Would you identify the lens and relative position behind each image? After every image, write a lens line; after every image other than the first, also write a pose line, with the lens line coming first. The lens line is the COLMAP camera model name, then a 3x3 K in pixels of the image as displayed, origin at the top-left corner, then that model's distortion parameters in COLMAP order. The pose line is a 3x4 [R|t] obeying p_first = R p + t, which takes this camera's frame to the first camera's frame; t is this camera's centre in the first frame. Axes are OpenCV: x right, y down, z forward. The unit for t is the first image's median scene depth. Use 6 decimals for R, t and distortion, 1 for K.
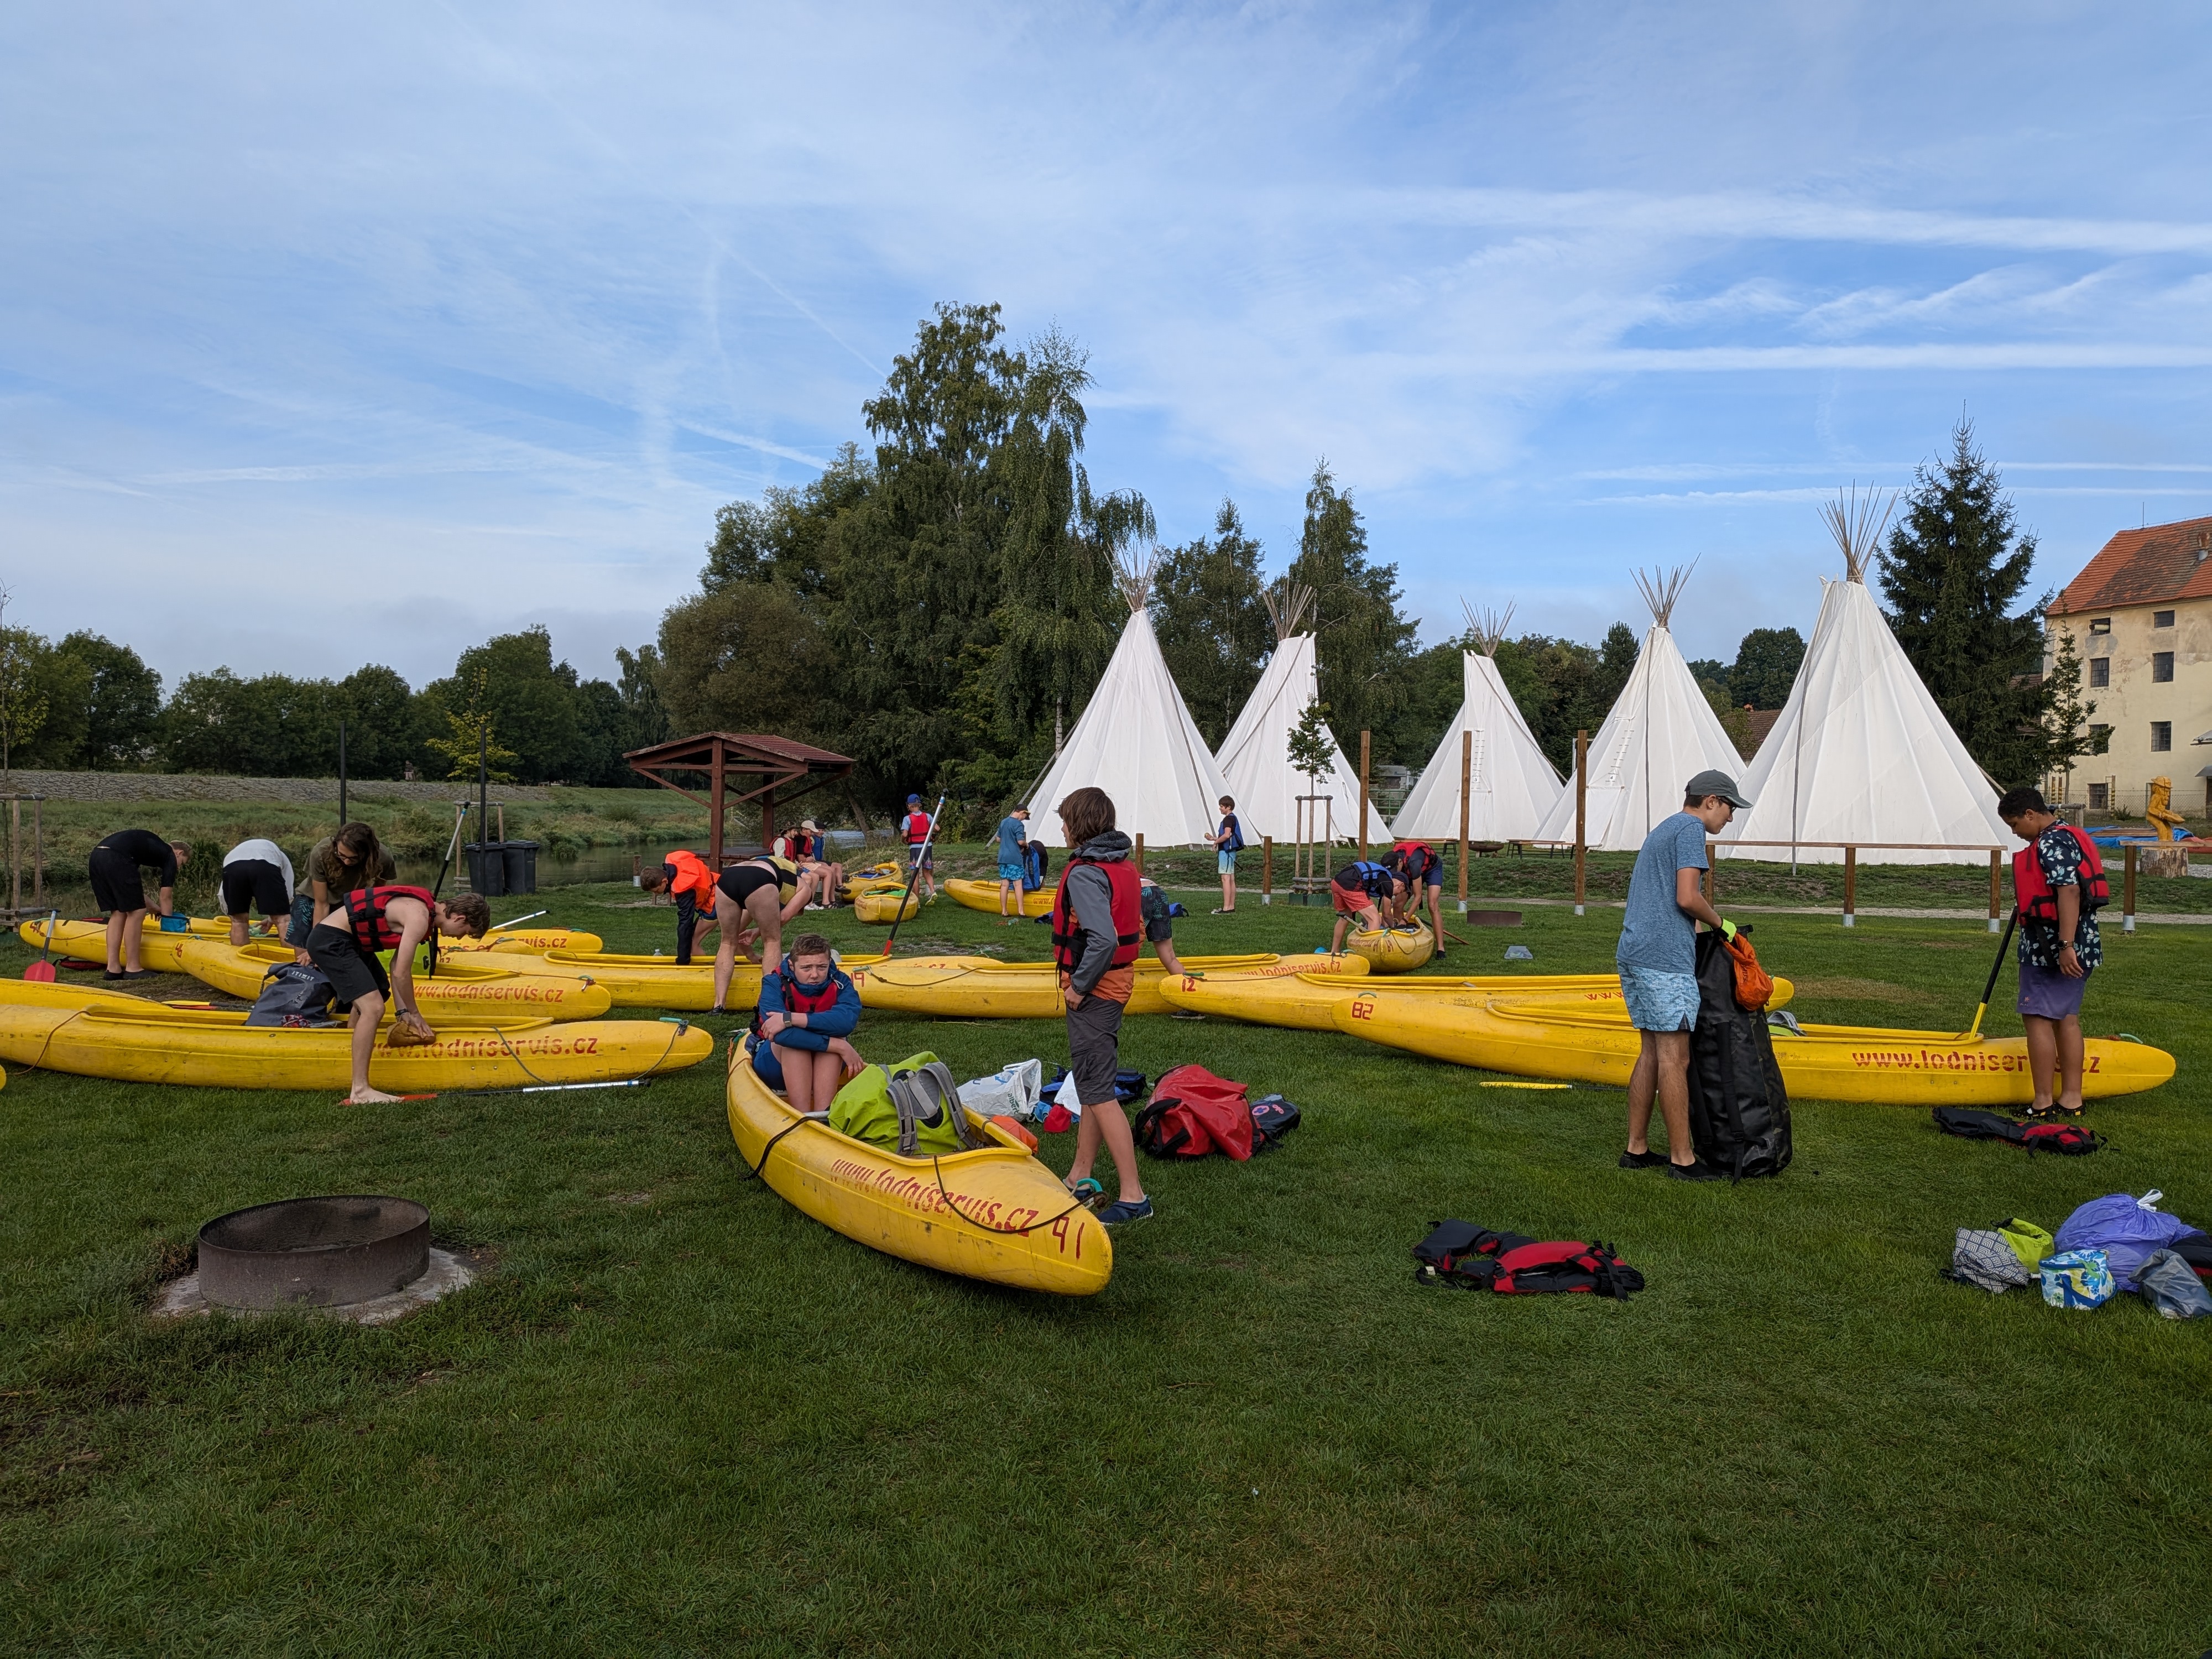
lens RADIAL K [[1584.5, 0, 1116.3], [0, 1584.5, 817.1], [0, 0, 1]] dist [0.017532, -0.044567]
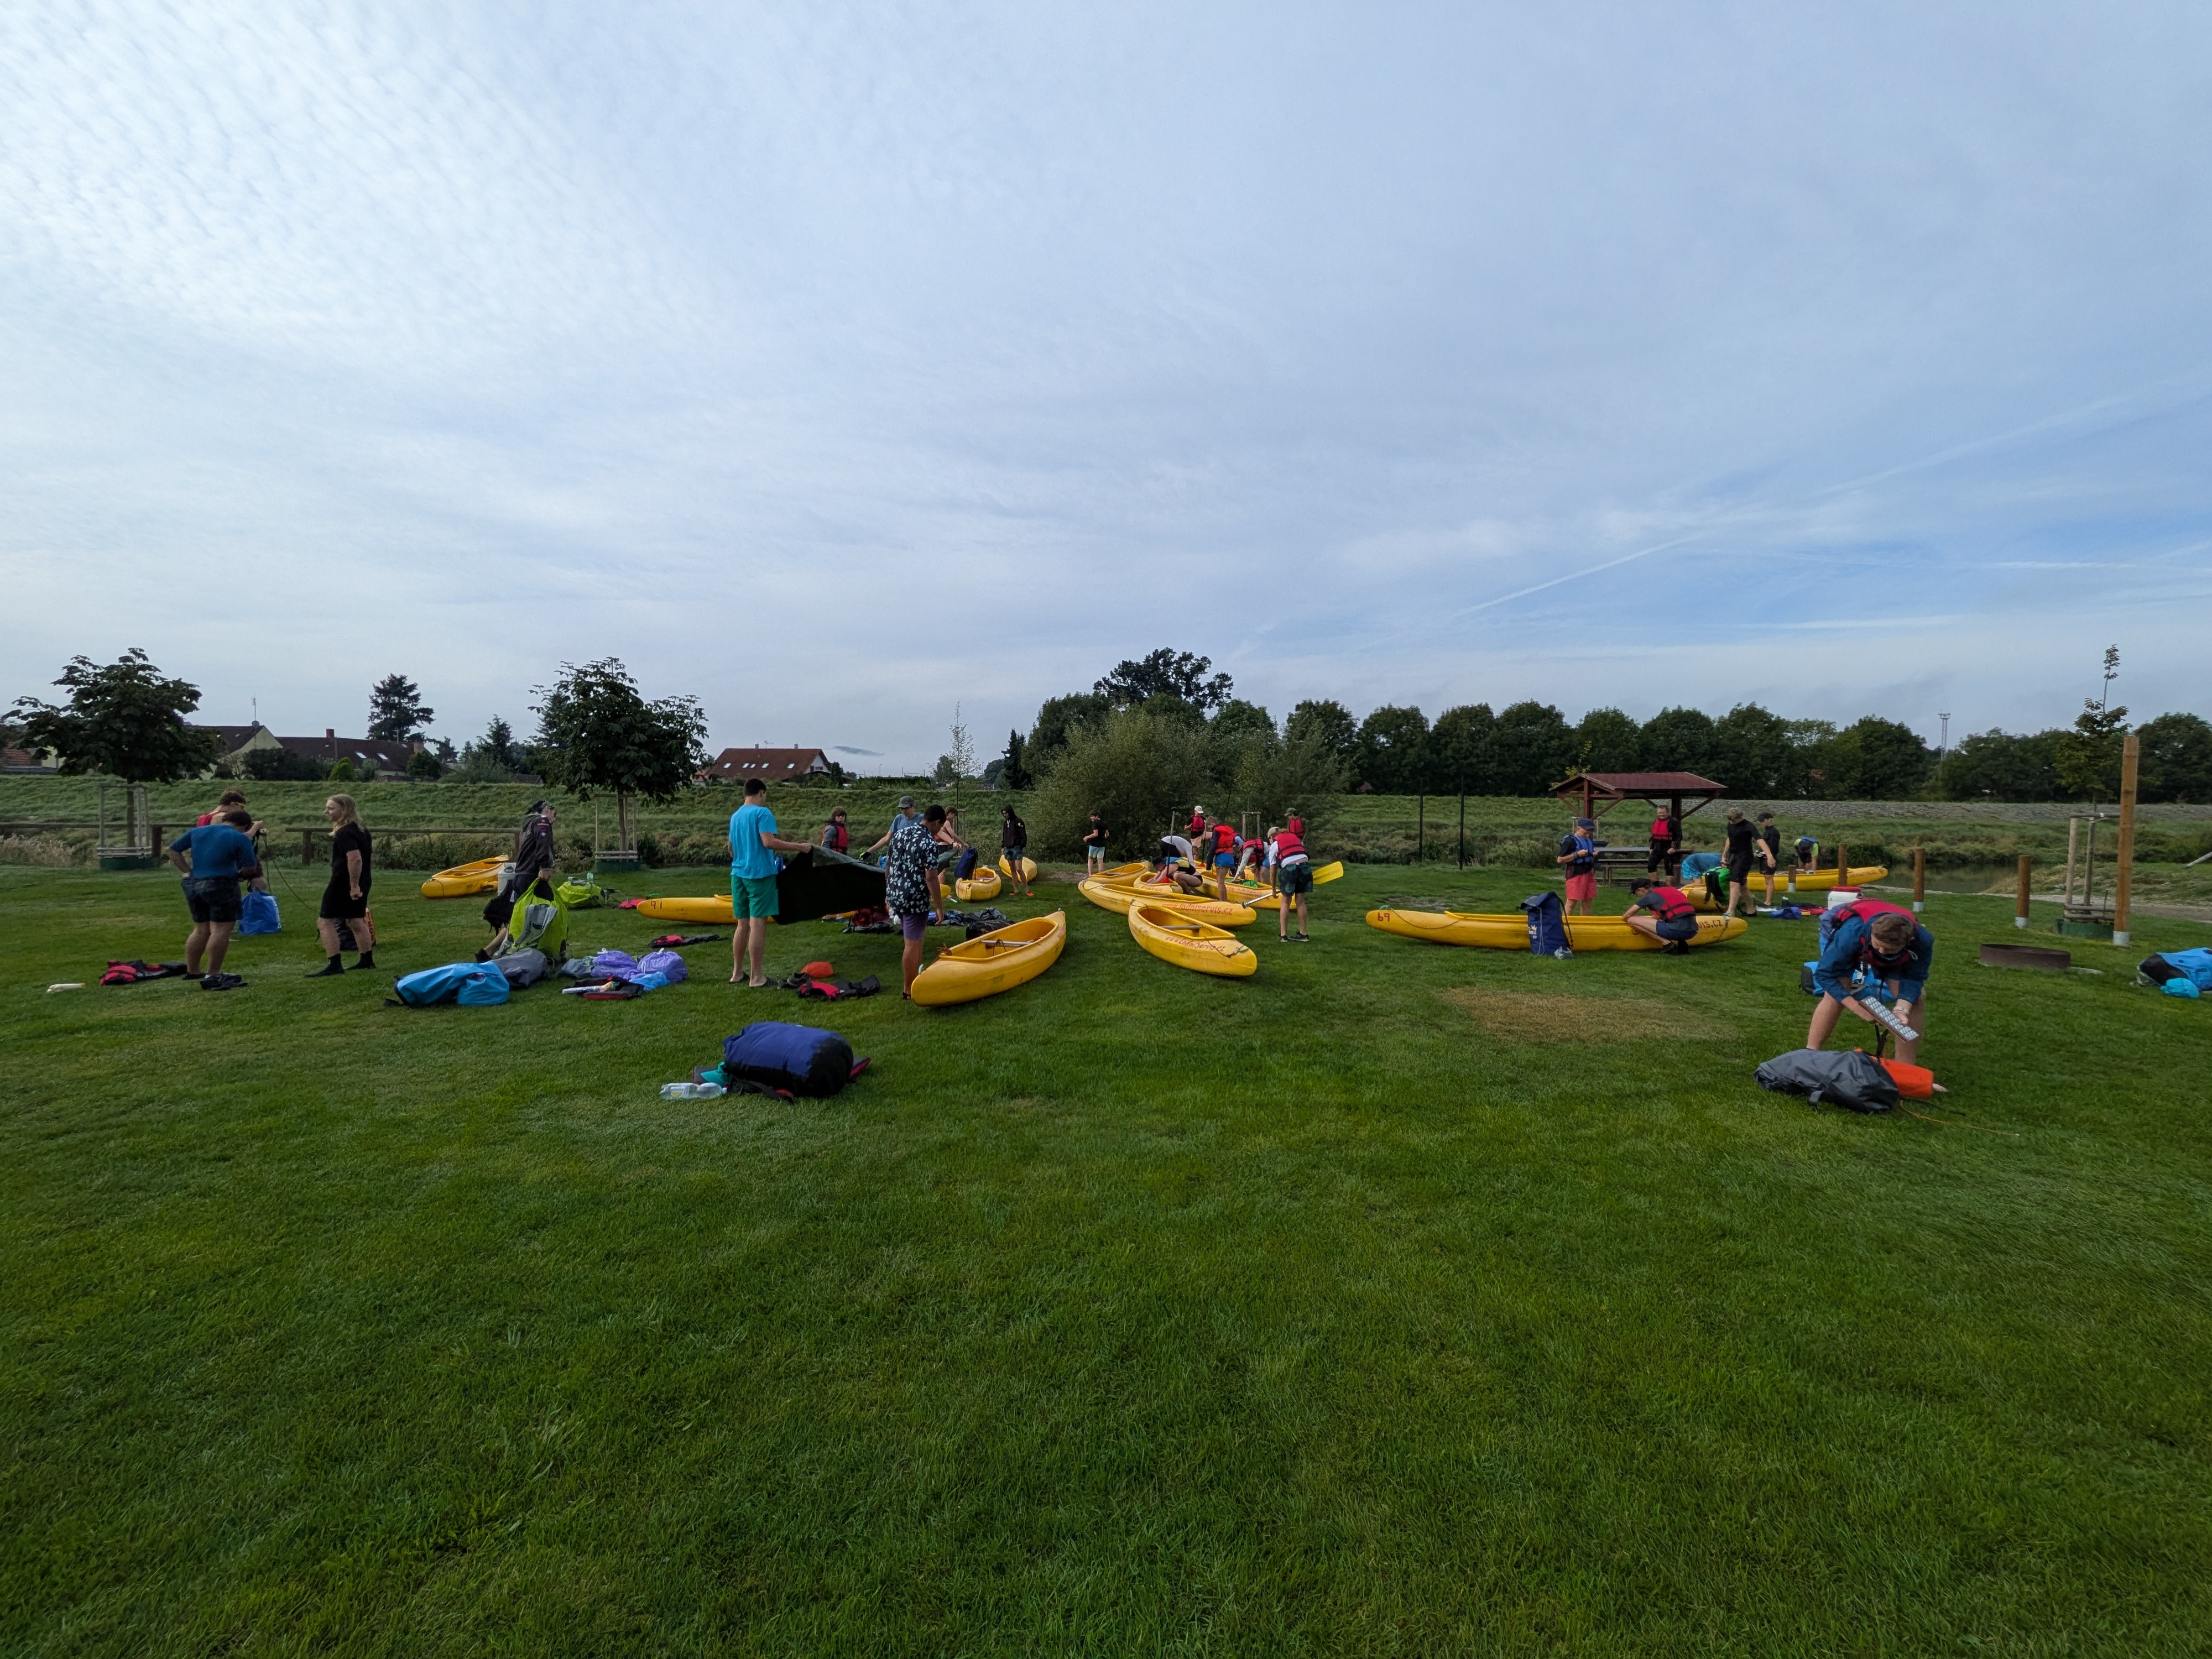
lens RADIAL K [[869.1, 0, 1110.4], [0, 869.1, 822.2], [0, 0, 1]] dist [-0.003623, 0.000030]
pose [[0.152325, 0.008875, -0.988291, 0.178140], [-0.014965, 0.999866, 0.006672, -0.001092], [0.988217, 0.013773, 0.152437, 0.108775]]
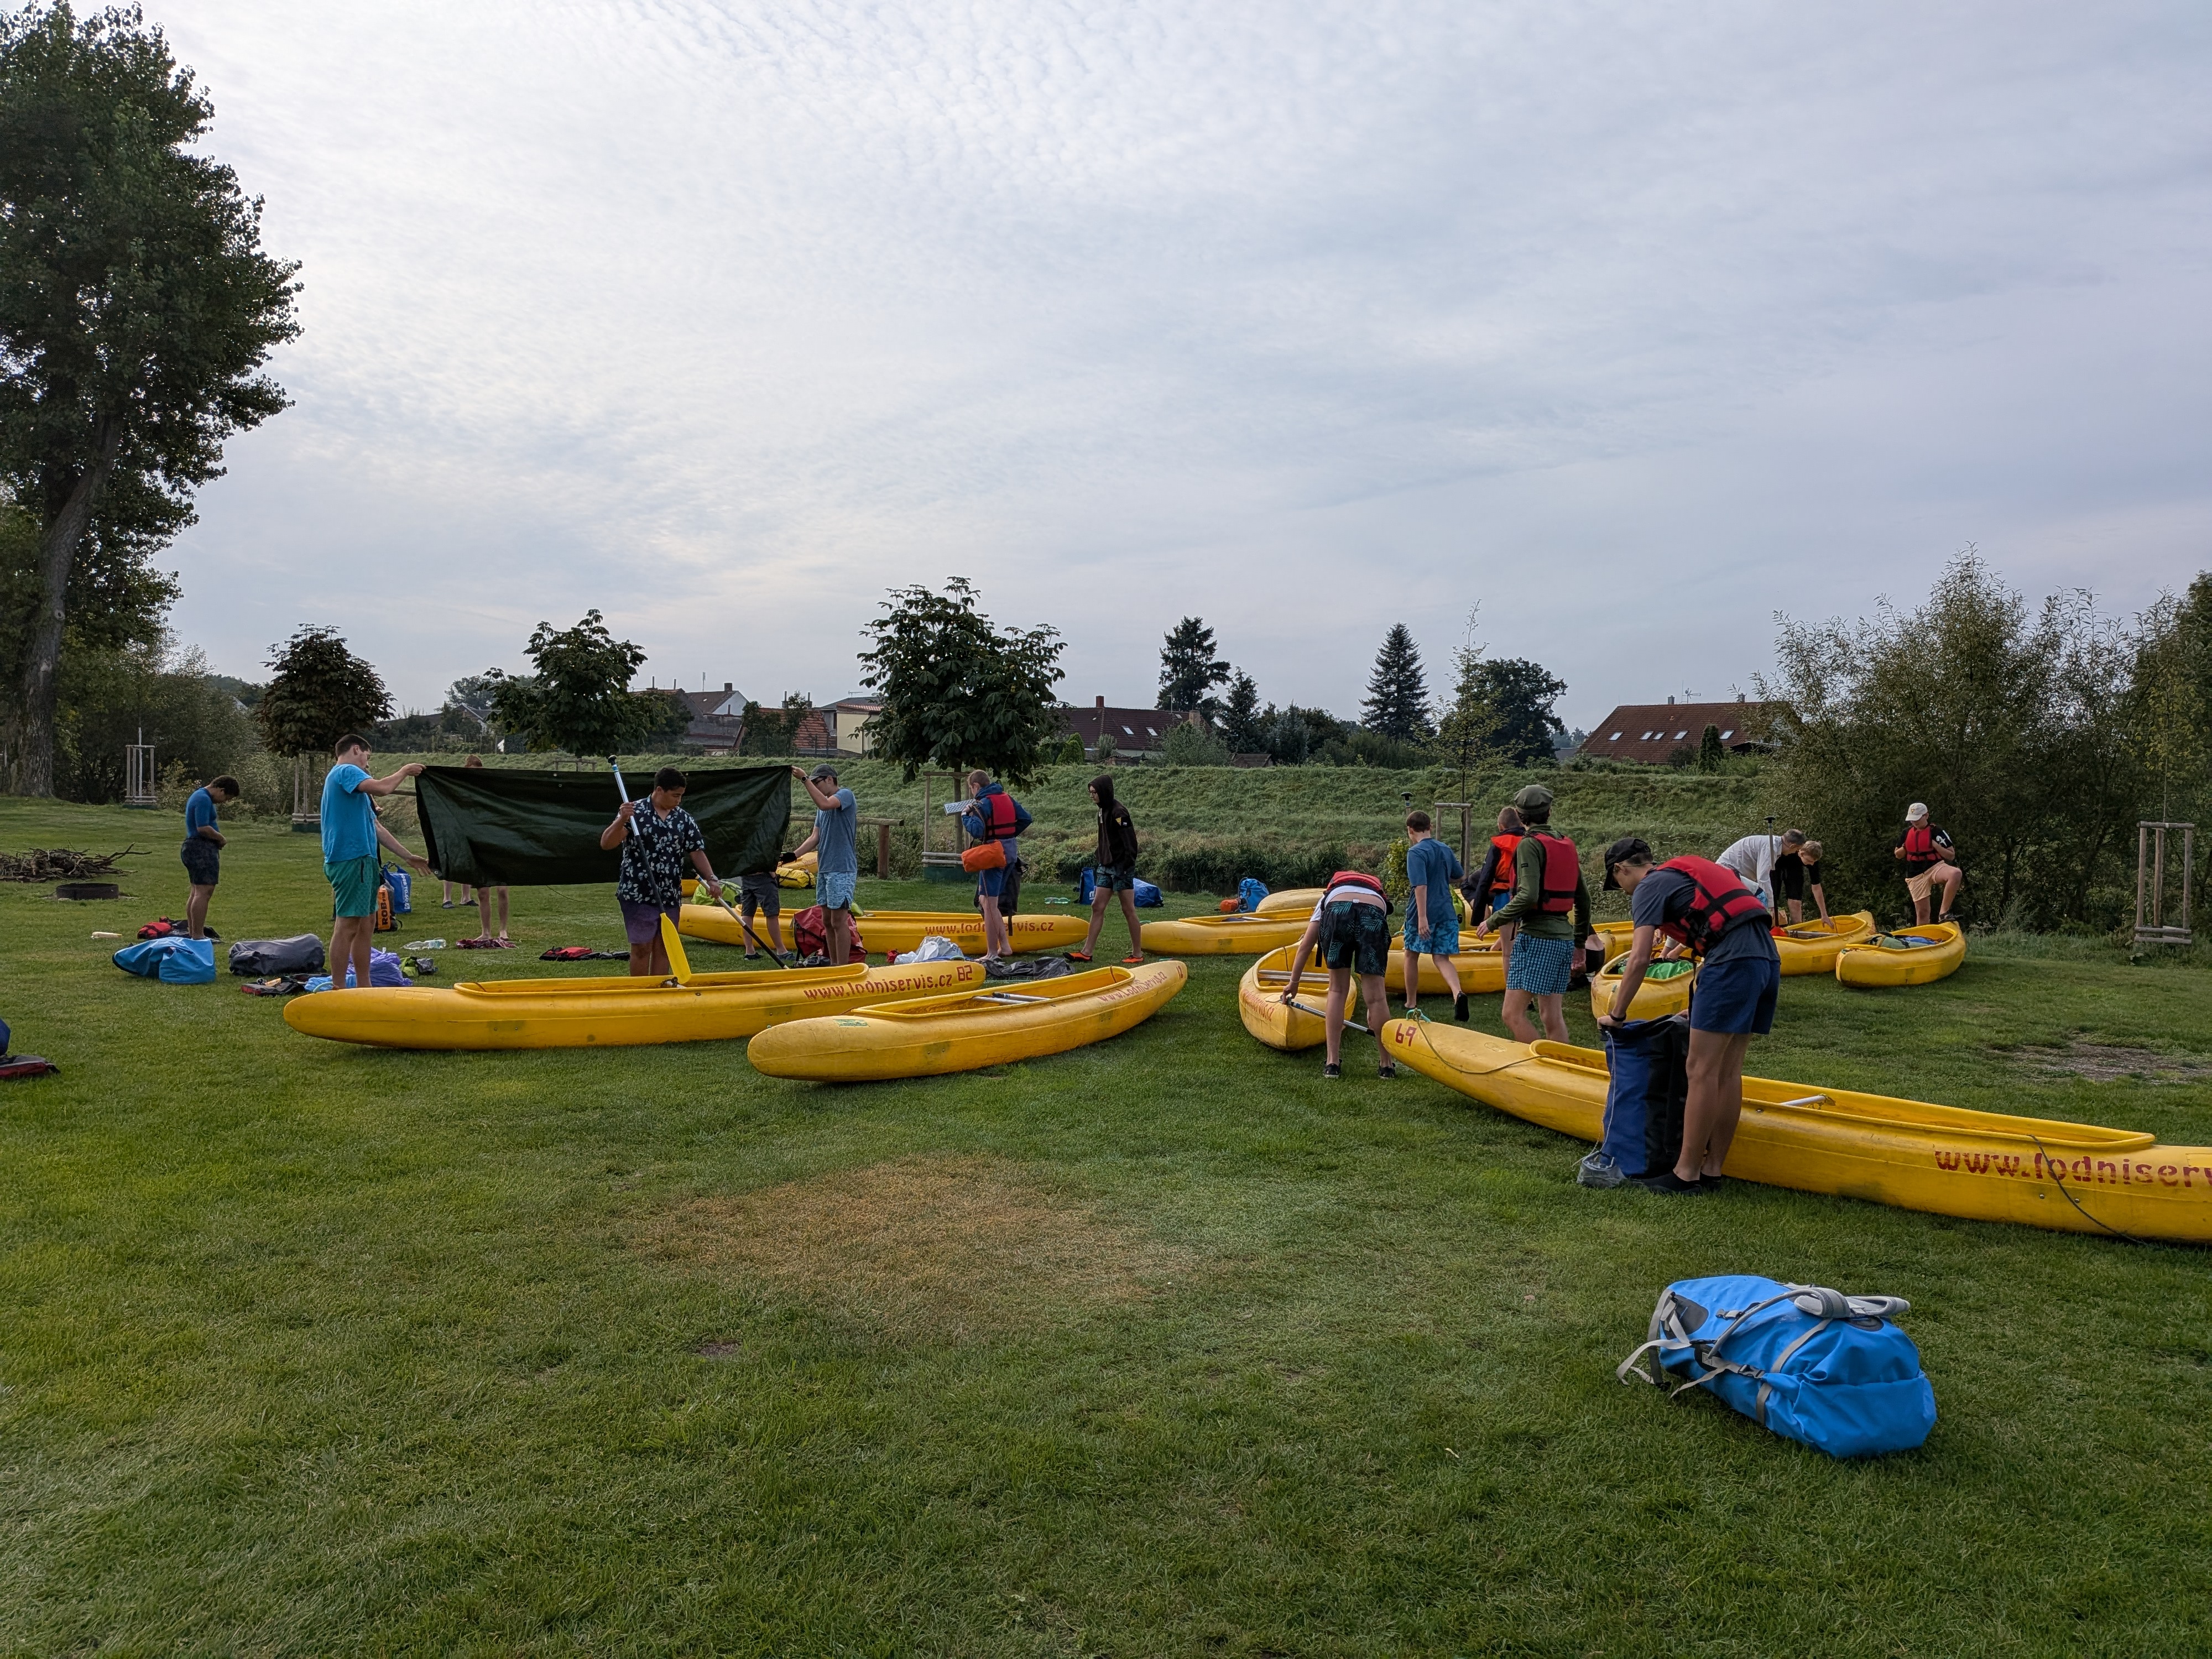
lens RADIAL K [[1584.5, 0, 1101.6], [0, 1584.5, 836.9], [0, 0, 1]] dist [0.017532, -0.044567]
pose [[-0.589388, -0.001985, -0.807848, 0.143940], [-0.037642, 0.998978, 0.025009, -0.001287], [0.806972, 0.045149, -0.588861, 0.237585]]
